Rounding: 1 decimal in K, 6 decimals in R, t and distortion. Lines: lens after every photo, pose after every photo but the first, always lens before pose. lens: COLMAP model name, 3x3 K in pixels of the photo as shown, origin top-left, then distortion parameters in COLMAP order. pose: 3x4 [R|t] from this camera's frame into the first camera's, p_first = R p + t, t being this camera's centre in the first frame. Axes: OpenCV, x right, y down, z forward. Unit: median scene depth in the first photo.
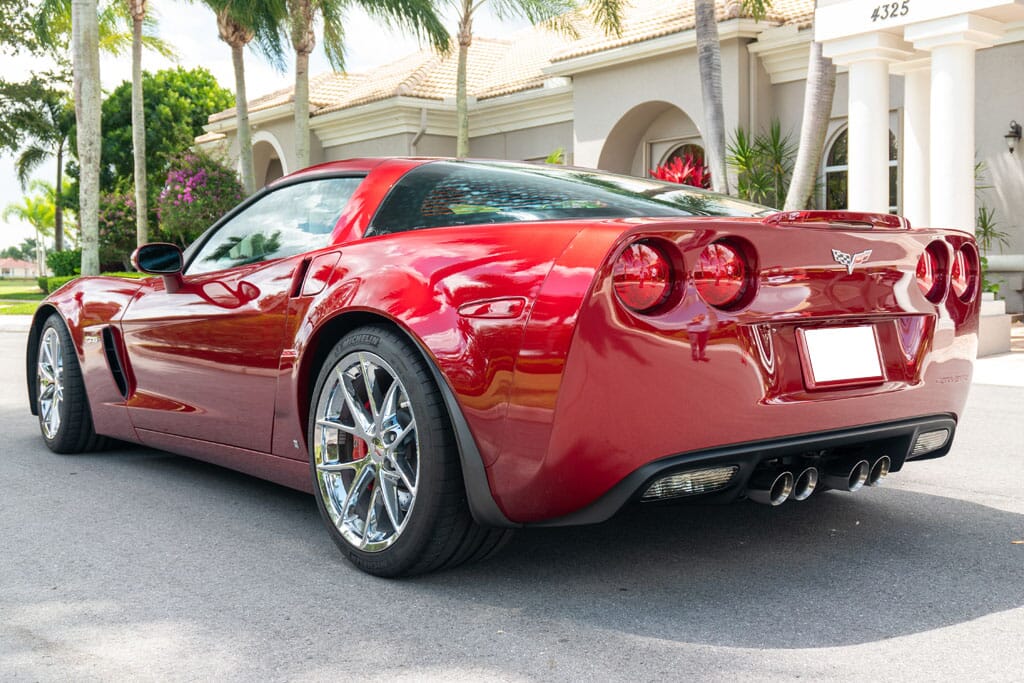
lens RADIAL K [[1096.0, 0, 510.5], [0, 1096.0, 341.1], [0, 0, 1]] dist [0.072576, 0.000000]
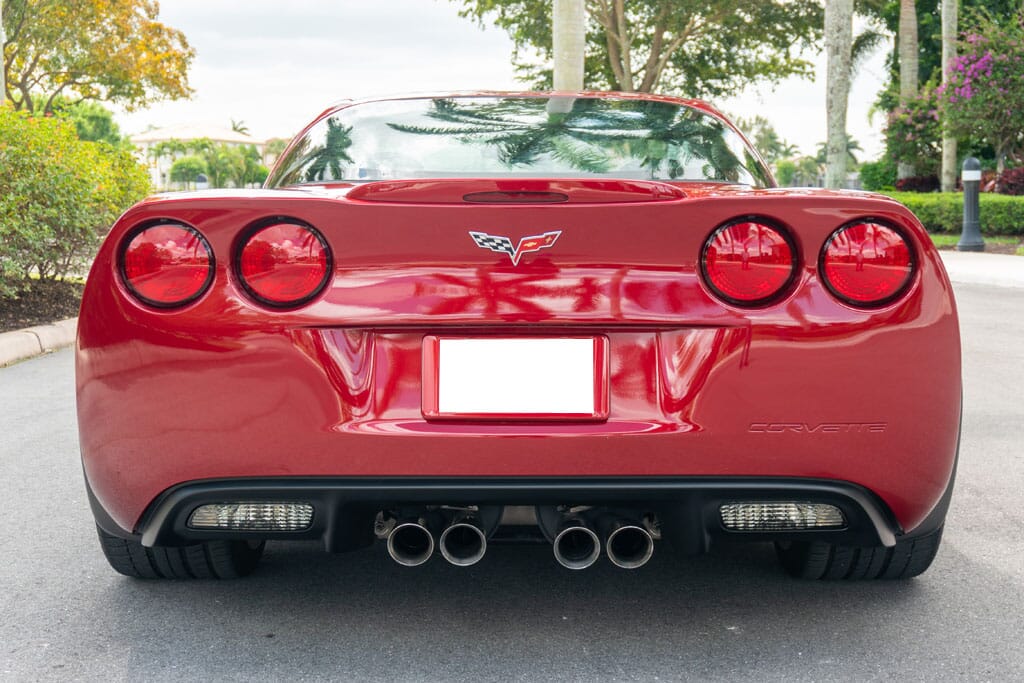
lens RADIAL K [[1468.4, 0, 511.4], [0, 1468.4, 341.5], [0, 0, 1]] dist [0.045326, 0.000000]
pose [[0.763597, 0.074541, -0.641376, 0.125313], [-0.045401, 0.997054, 0.061825, -0.009601], [0.644095, -0.018090, 0.764732, 0.037514]]
